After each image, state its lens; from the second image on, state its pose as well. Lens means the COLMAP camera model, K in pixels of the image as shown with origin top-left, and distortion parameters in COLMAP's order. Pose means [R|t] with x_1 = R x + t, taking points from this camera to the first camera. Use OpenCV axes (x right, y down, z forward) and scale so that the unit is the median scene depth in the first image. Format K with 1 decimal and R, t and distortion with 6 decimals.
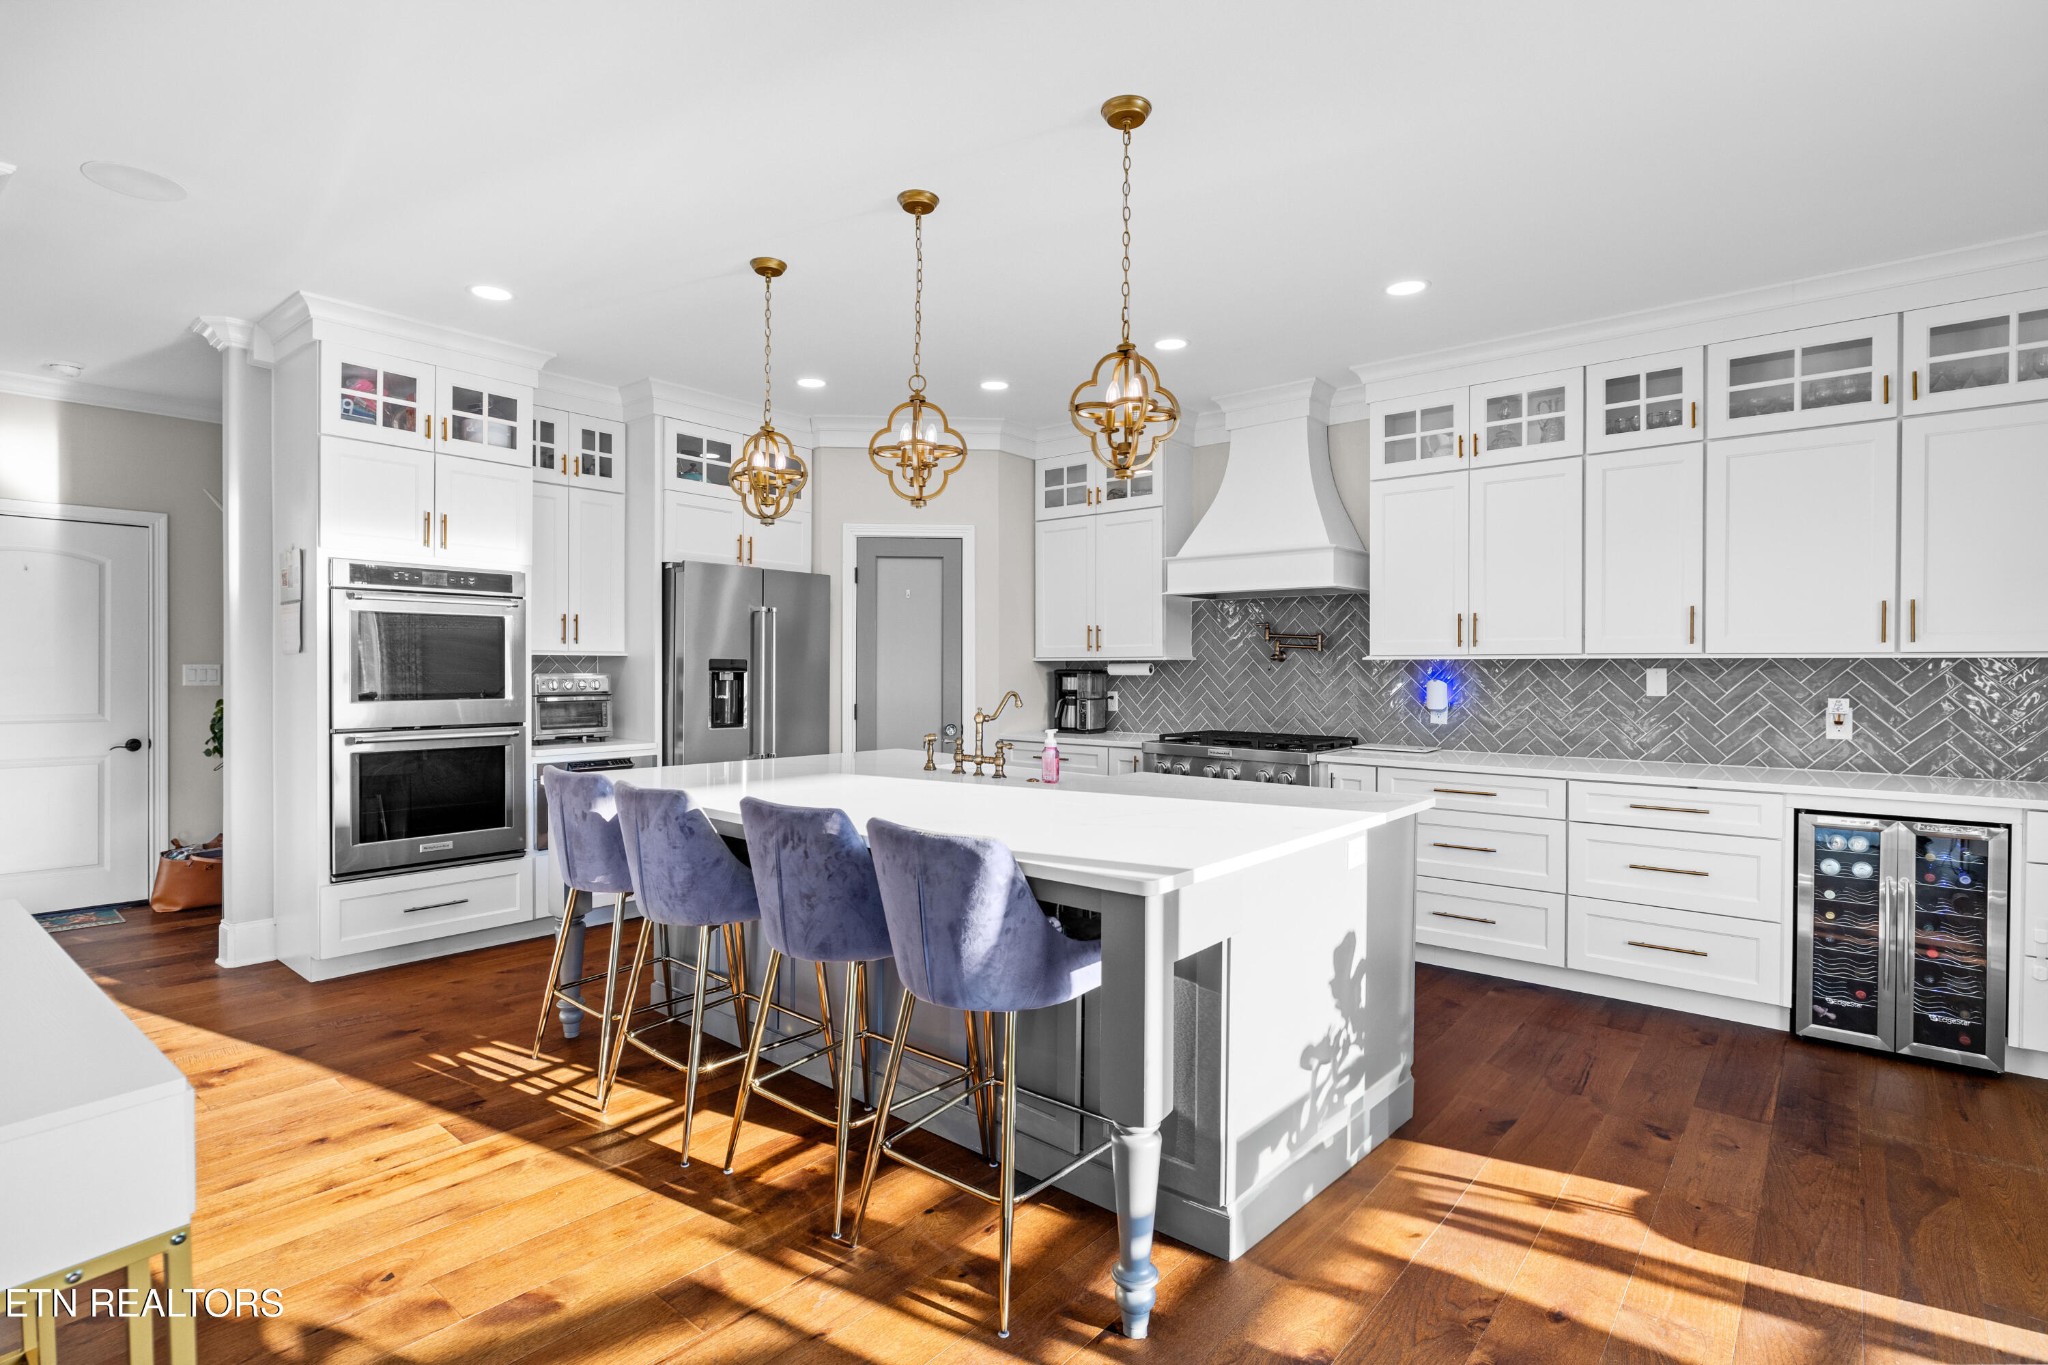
lens RADIAL K [[950.4, 0, 1035.5], [0, 950.4, 675.4], [0, 0, 1]] dist [-0.004377, -0.000169]
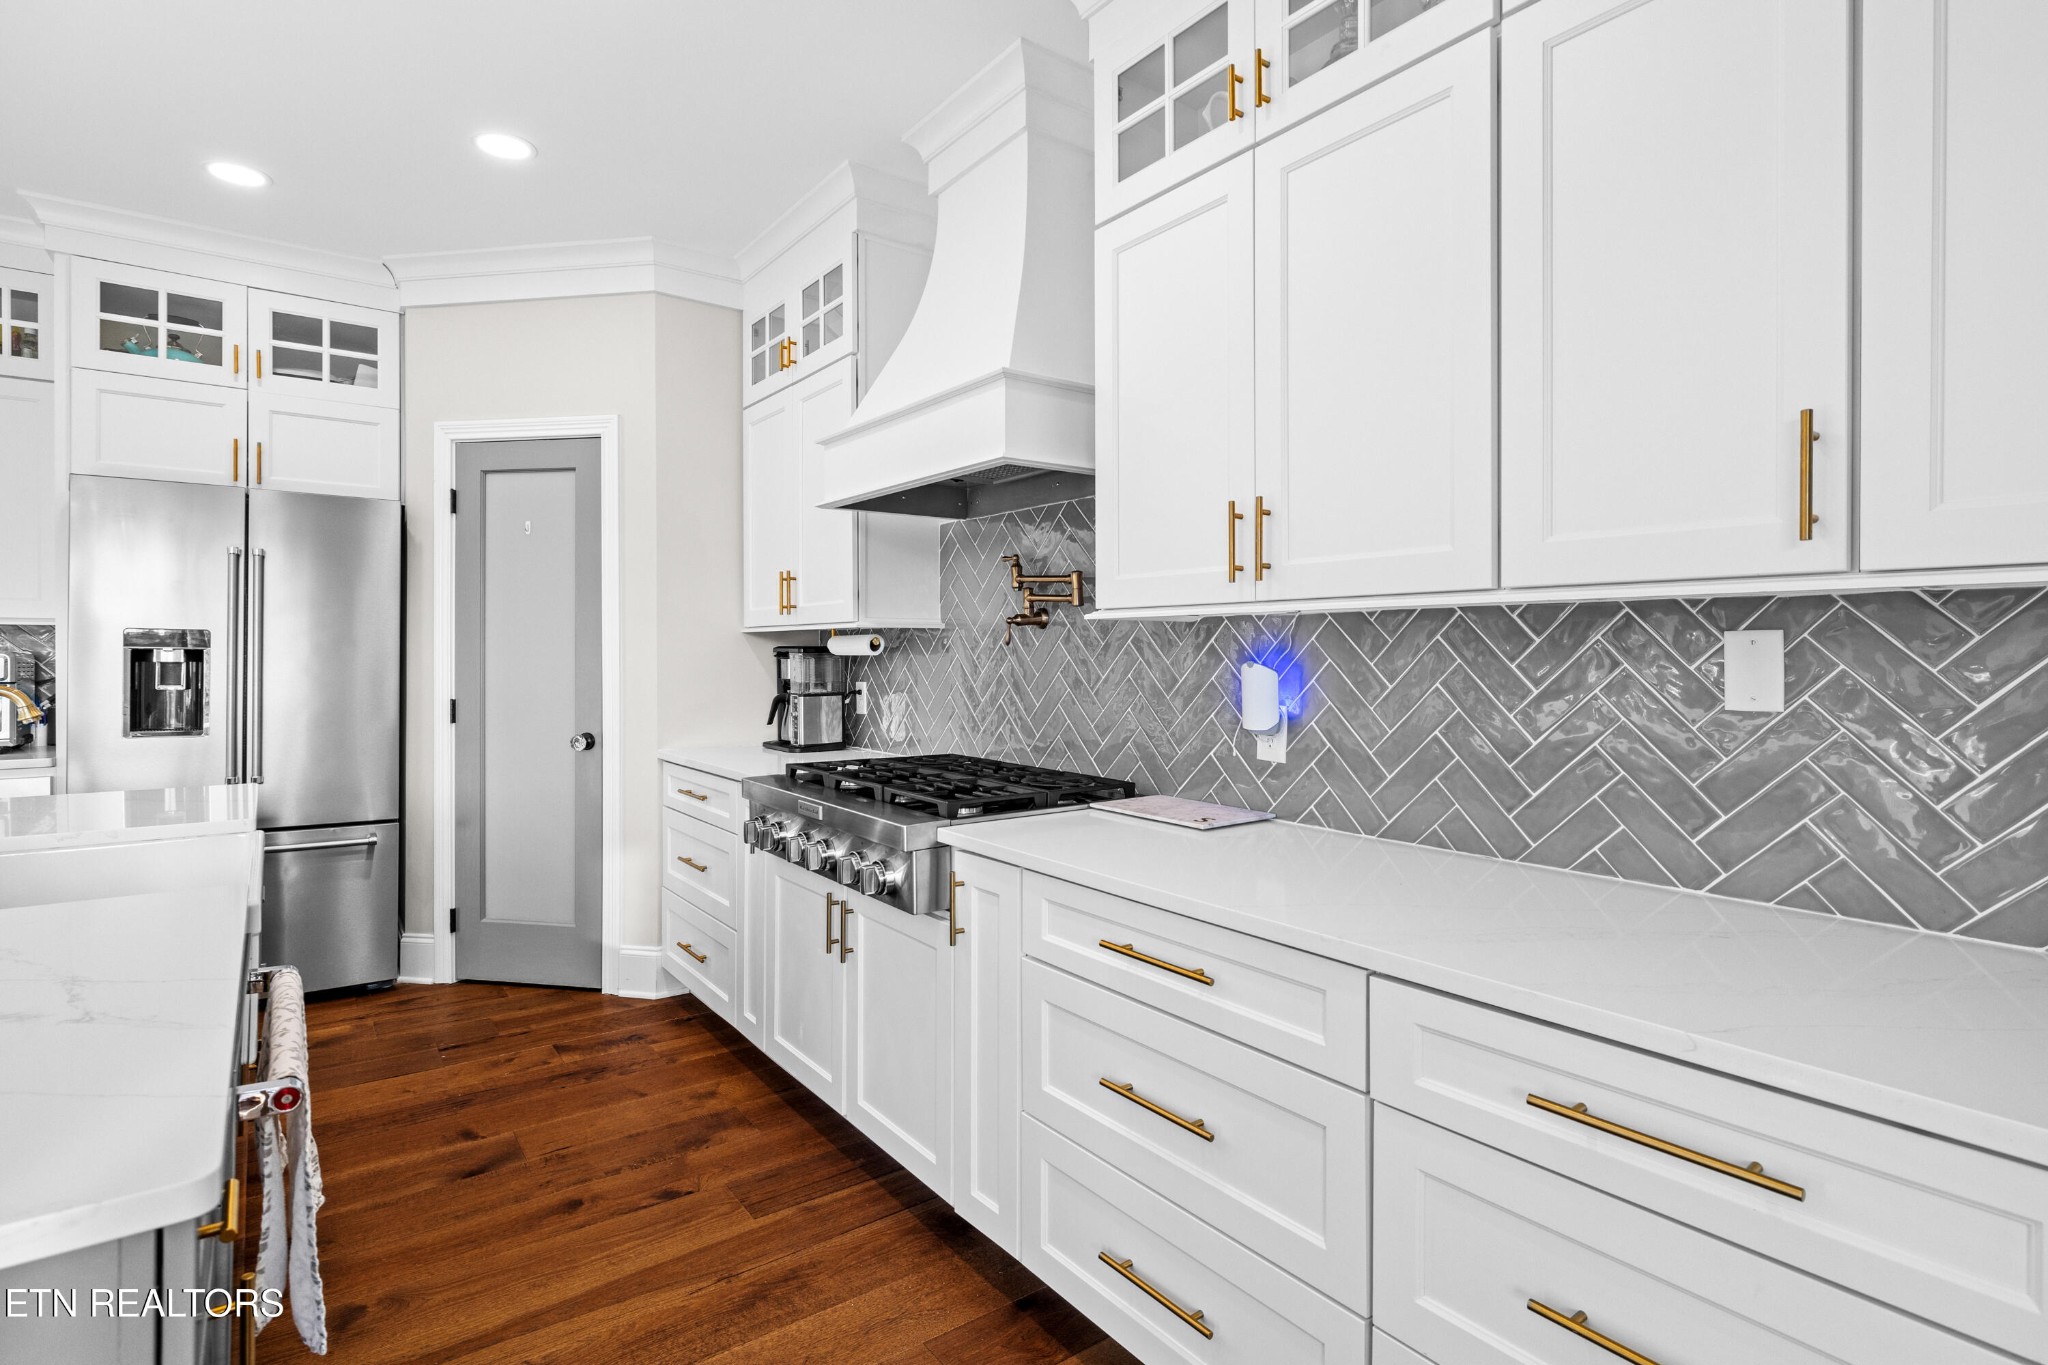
lens RADIAL K [[1013.9, 0, 1015.9], [0, 1013.9, 649.6], [0, 0, 1]] dist [0.001647, 0.000717]
pose [[0.973353, -0.001867, -0.229306, 0.387074], [0.000045, 0.999968, -0.007953, 0.001880], [0.229314, 0.007731, 0.973322, 0.470478]]
